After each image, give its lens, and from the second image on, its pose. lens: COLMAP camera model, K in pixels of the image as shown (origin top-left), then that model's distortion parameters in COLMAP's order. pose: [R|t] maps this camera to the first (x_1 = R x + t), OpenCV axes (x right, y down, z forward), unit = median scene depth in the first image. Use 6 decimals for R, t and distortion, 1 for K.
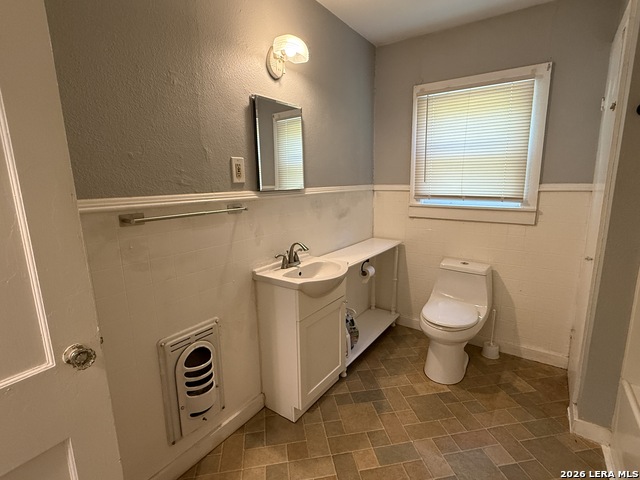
lens RADIAL K [[310.5, 0, 322.0], [0, 310.5, 240.4], [0, 0, 1]] dist [-0.003749, 0.000107]
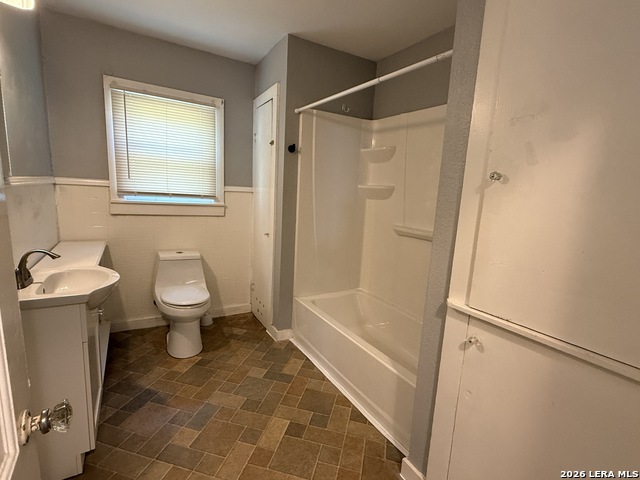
lens RADIAL K [[310.5, 0, 320.6], [0, 310.5, 237.7], [0, 0, 1]] dist [-0.003749, 0.000107]
pose [[0.409029, -0.105708, 0.906378, -0.388198], [0.106225, 0.992031, 0.067760, -0.002625], [-0.906318, 0.068564, 0.416998, 0.053884]]
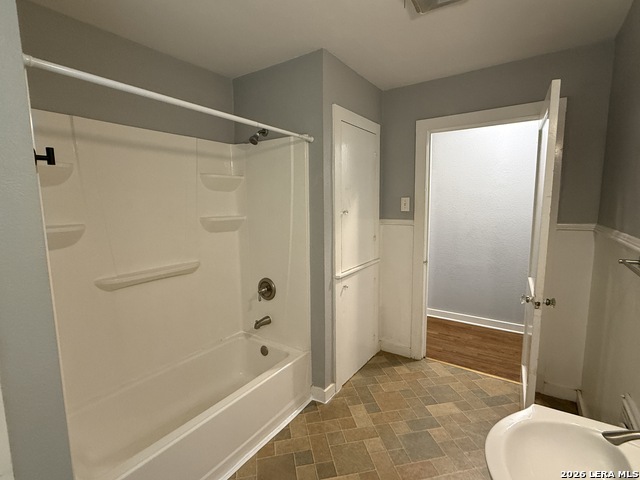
lens RADIAL K [[310.5, 0, 317.4], [0, 310.5, 242.5], [0, 0, 1]] dist [-0.003749, 0.000107]
pose [[-0.999603, 0.027810, 0.004530, 0.745851], [0.027783, 0.946056, 0.322811, -0.473181], [0.004692, 0.322809, -0.946453, 1.774296]]
